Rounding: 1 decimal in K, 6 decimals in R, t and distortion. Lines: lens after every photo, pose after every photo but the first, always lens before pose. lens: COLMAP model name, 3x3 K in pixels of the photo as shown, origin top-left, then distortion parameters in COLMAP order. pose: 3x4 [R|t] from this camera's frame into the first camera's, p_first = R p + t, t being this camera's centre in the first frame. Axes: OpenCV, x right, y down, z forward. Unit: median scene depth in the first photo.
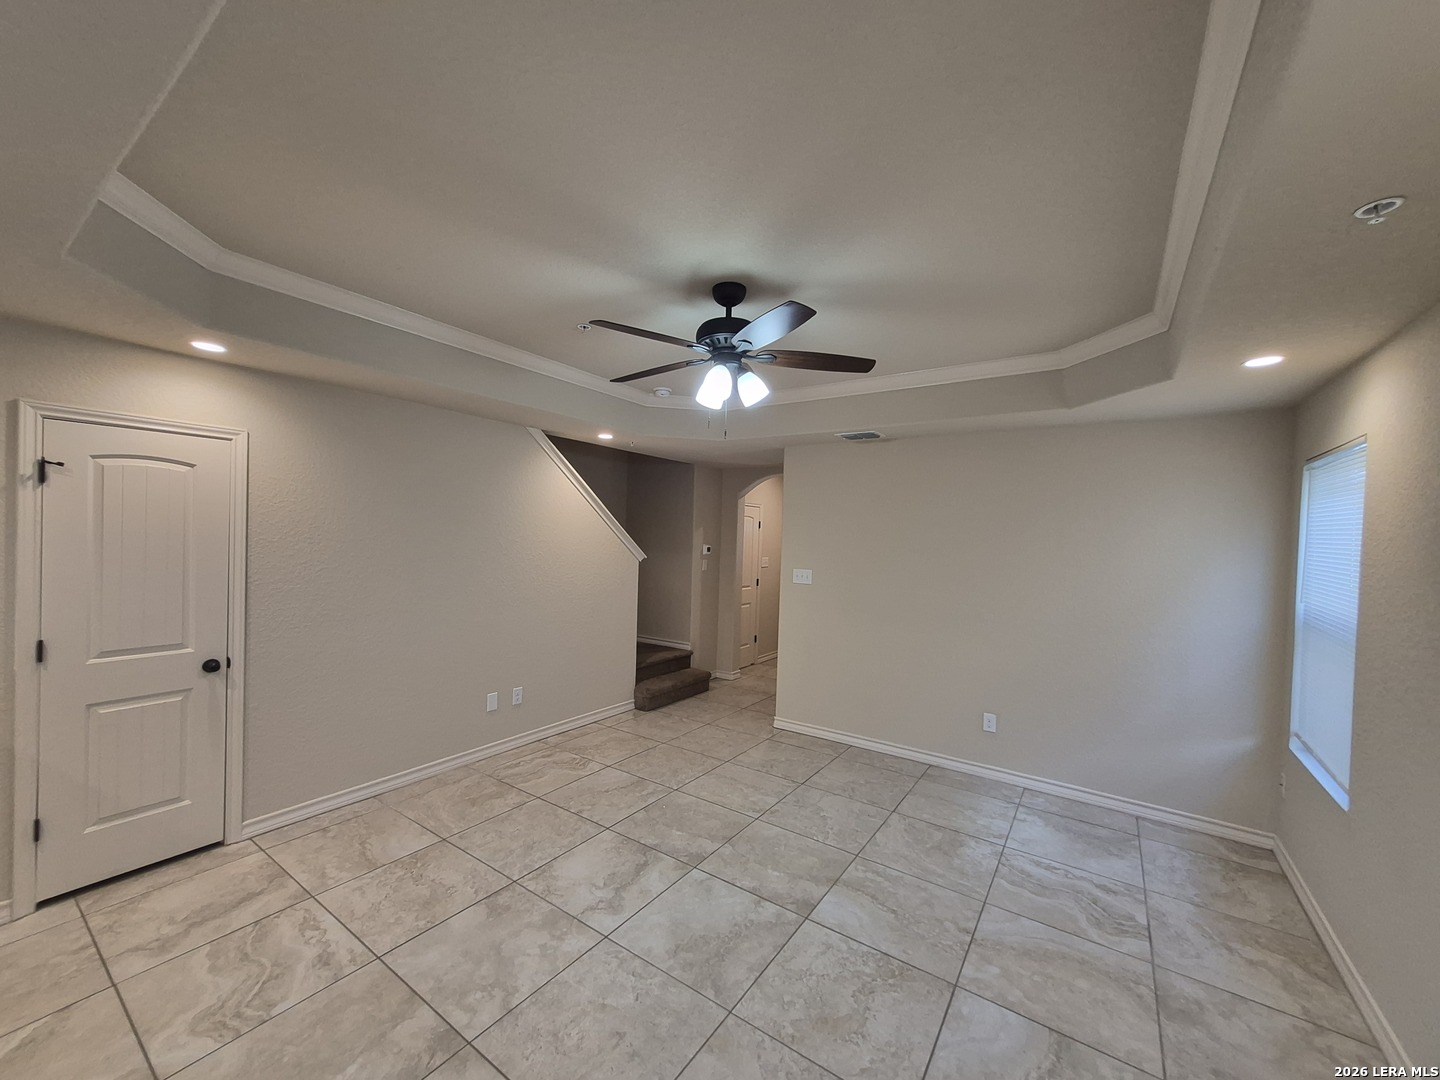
lens RADIAL K [[565.1, 0, 709.9], [0, 565.1, 544.2], [0, 0, 1]] dist [0.005807, 0.000490]
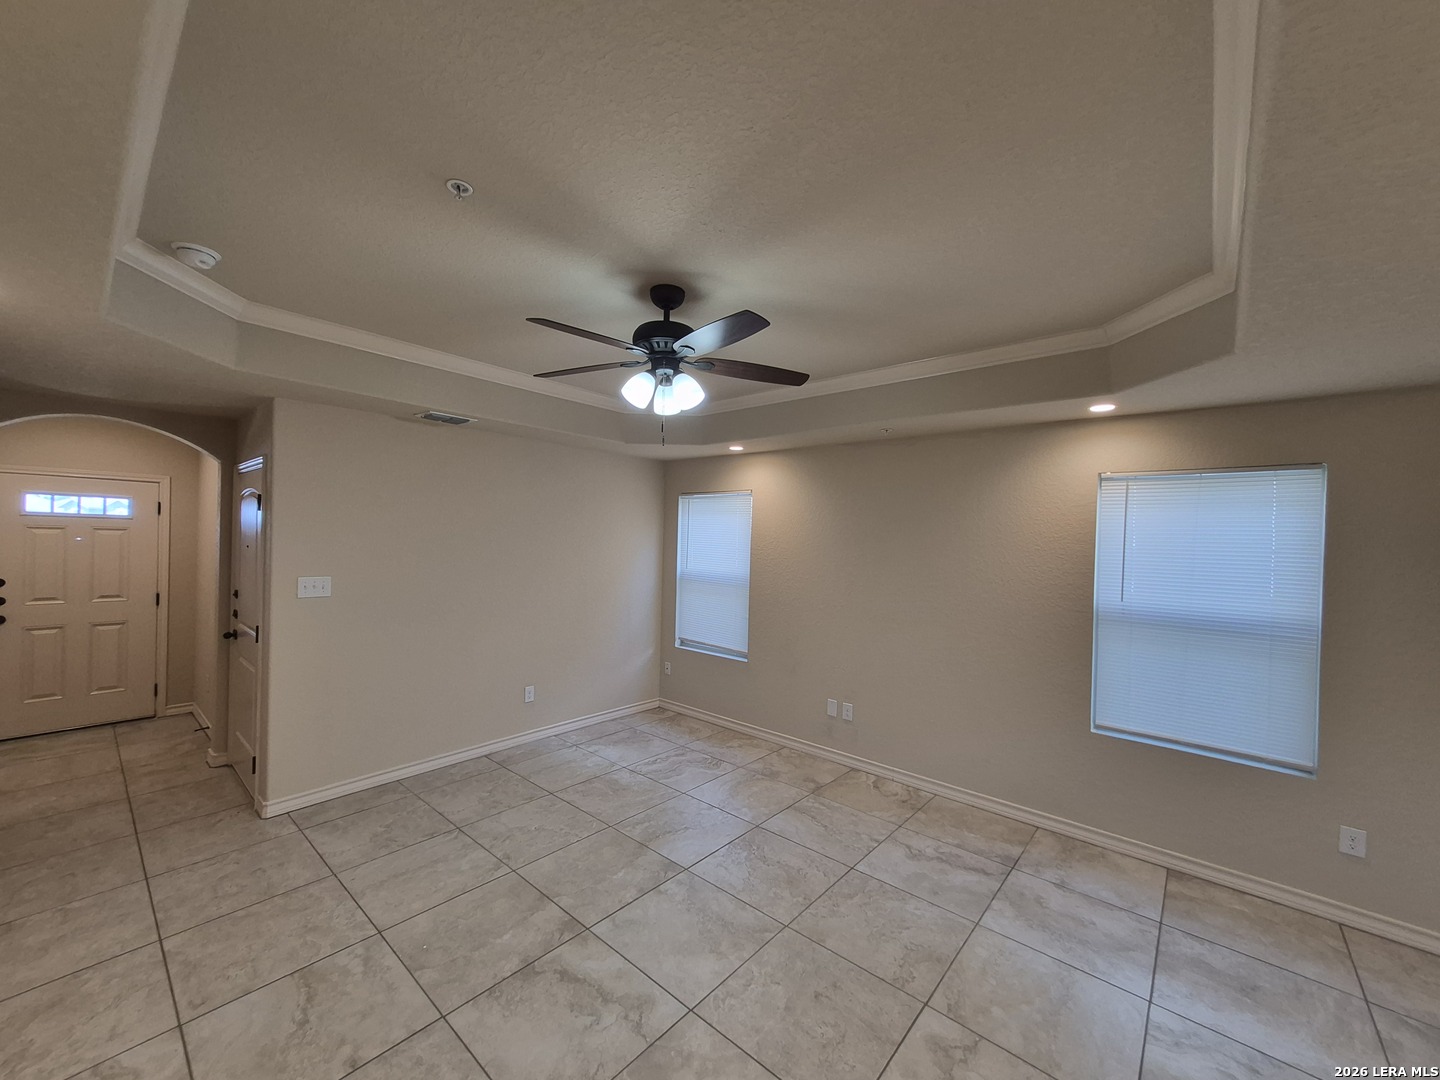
lens RADIAL K [[565.1, 0, 709.9], [0, 565.1, 544.2], [0, 0, 1]] dist [0.005807, 0.000490]
pose [[0.115313, -0.035470, 0.992696, -0.820601], [-0.006373, 0.999315, 0.036447, -0.043963], [-0.993309, -0.010530, 0.115008, 0.707072]]
